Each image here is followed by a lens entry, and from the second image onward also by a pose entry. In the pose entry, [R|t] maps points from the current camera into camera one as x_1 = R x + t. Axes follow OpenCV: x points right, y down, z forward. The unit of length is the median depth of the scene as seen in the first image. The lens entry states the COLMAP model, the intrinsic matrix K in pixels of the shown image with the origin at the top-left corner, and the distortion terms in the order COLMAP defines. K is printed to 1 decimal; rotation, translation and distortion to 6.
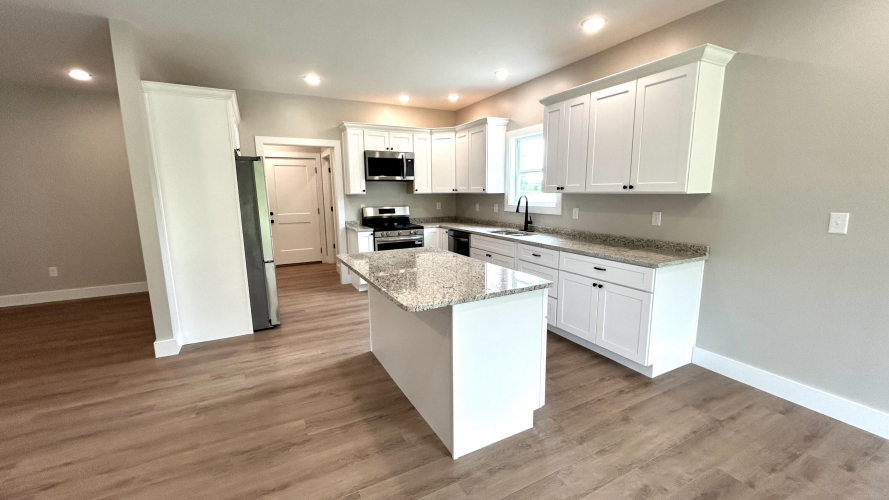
lens RADIAL K [[358.5, 0, 444.5], [0, 358.5, 250.0], [0, 0, 1]] dist [-0.000122, 0.000036]
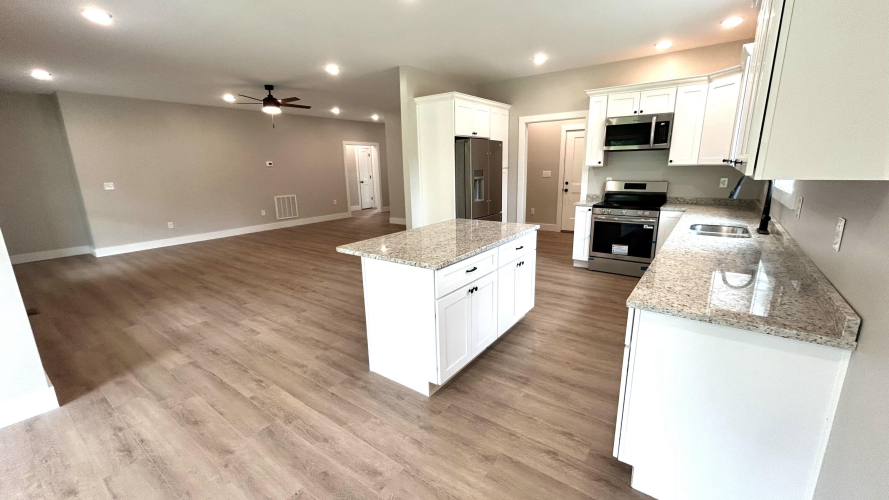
lens RADIAL K [[358.5, 0, 444.5], [0, 358.5, 250.0], [0, 0, 1]] dist [-0.000122, 0.000036]
pose [[0.440264, 0.208585, -0.873304, 0.457422], [-0.130493, 0.977179, 0.167609, -0.047044], [0.888335, 0.040168, 0.457436, 0.223609]]
